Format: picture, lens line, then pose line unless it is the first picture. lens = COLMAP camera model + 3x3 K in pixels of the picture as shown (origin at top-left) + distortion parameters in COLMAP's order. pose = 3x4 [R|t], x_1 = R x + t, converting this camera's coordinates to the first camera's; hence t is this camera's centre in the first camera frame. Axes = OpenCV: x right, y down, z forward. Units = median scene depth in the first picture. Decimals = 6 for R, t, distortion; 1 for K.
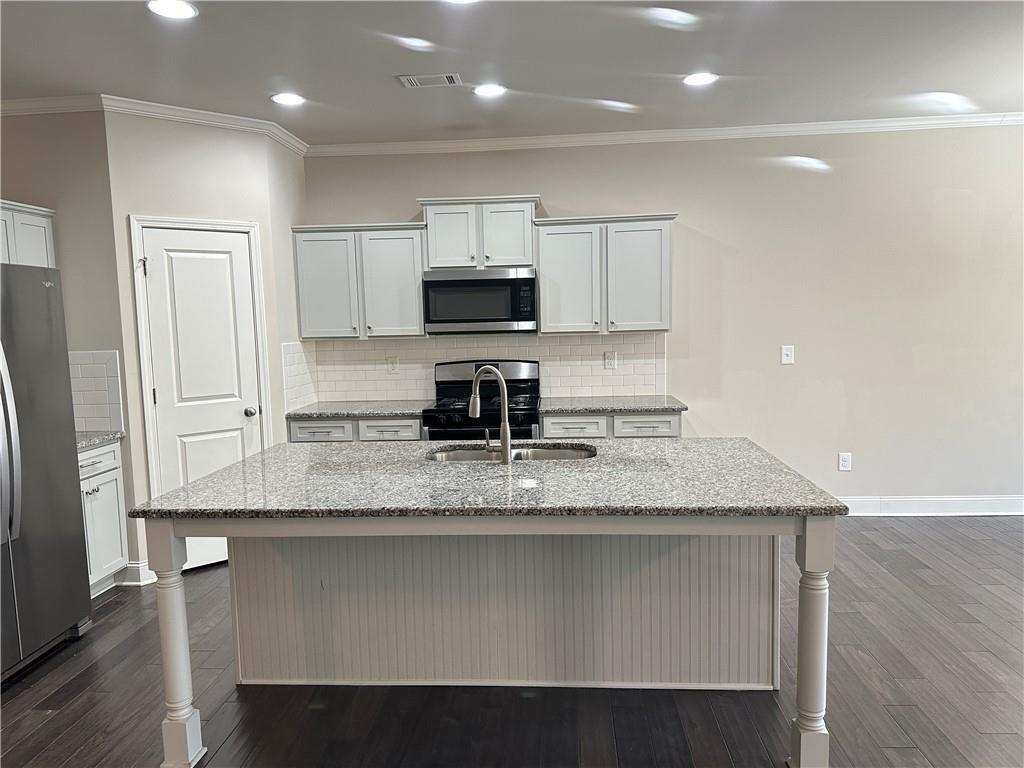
lens RADIAL K [[718.8, 0, 512.0], [0, 718.8, 384.0], [0, 0, 1]] dist [0.122248, -0.193802]
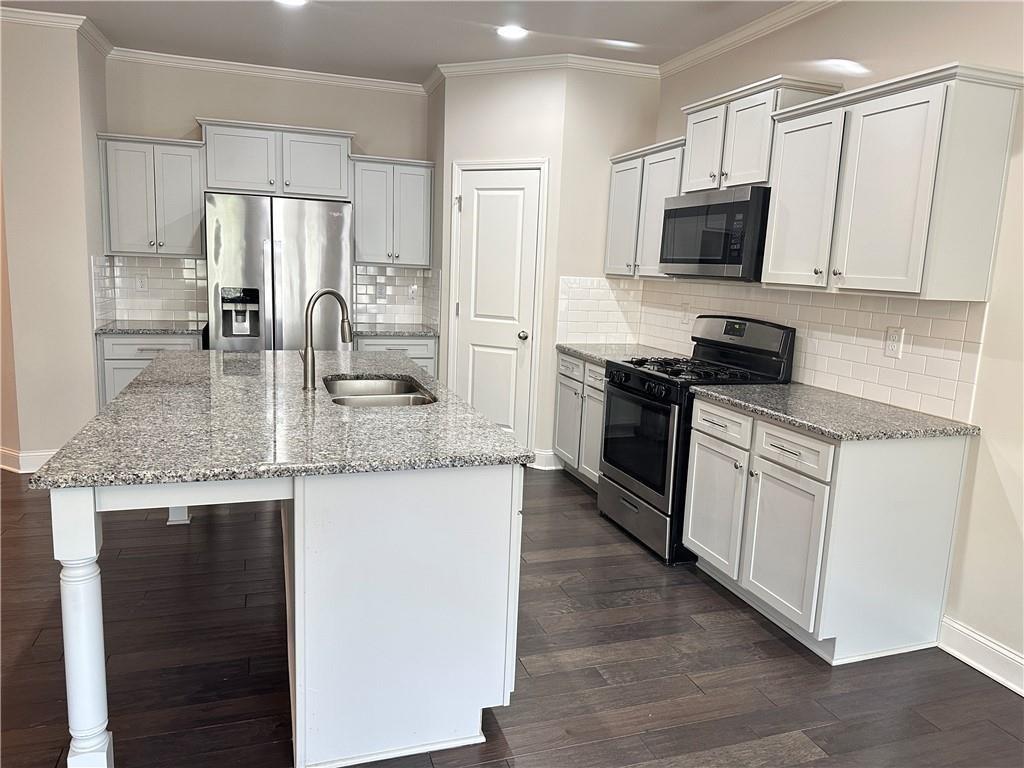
lens RADIAL K [[715.4, 0, 512.0], [0, 715.4, 384.0], [0, 0, 1]] dist [0.059864, -0.107370]
pose [[0.377611, 0.194356, -0.905337, 0.598241], [-0.138760, 0.978561, 0.152199, -0.049746], [0.915508, 0.068153, 0.396484, 0.531740]]
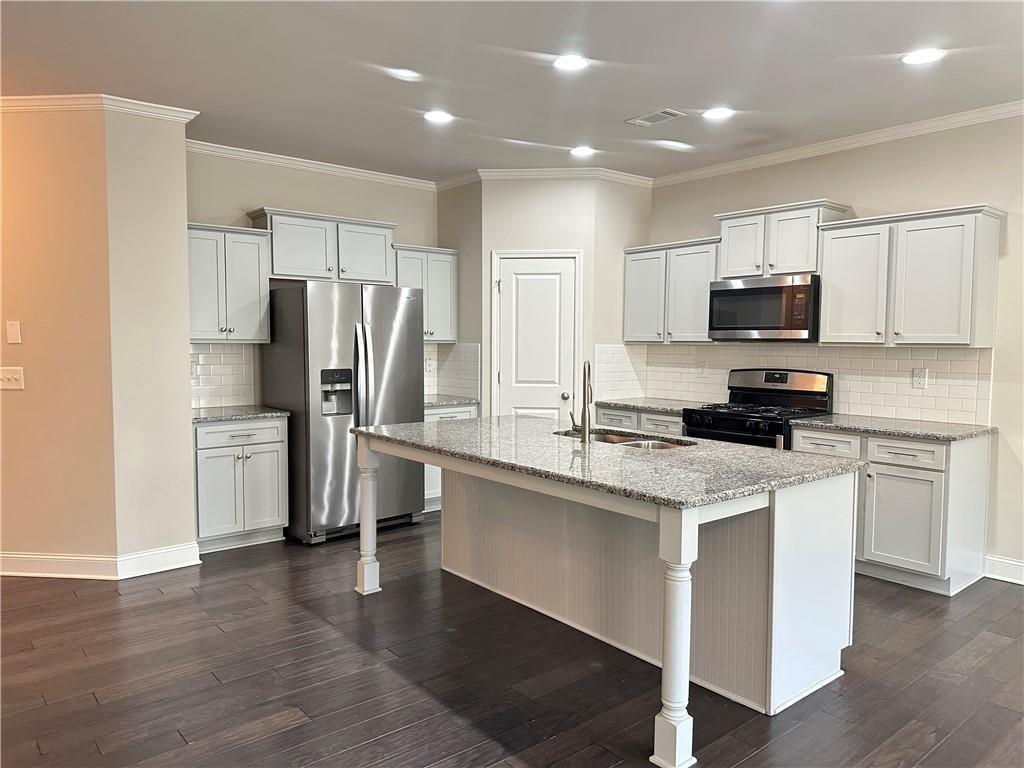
lens RADIAL K [[718.8, 0, 512.0], [0, 718.8, 384.0], [0, 0, 1]] dist [0.122248, -0.193802]
pose [[0.684461, 0.074869, -0.725195, 0.473297], [-0.090425, 0.995750, 0.017456, 0.002893], [0.723420, 0.053628, 0.688323, 0.050869]]
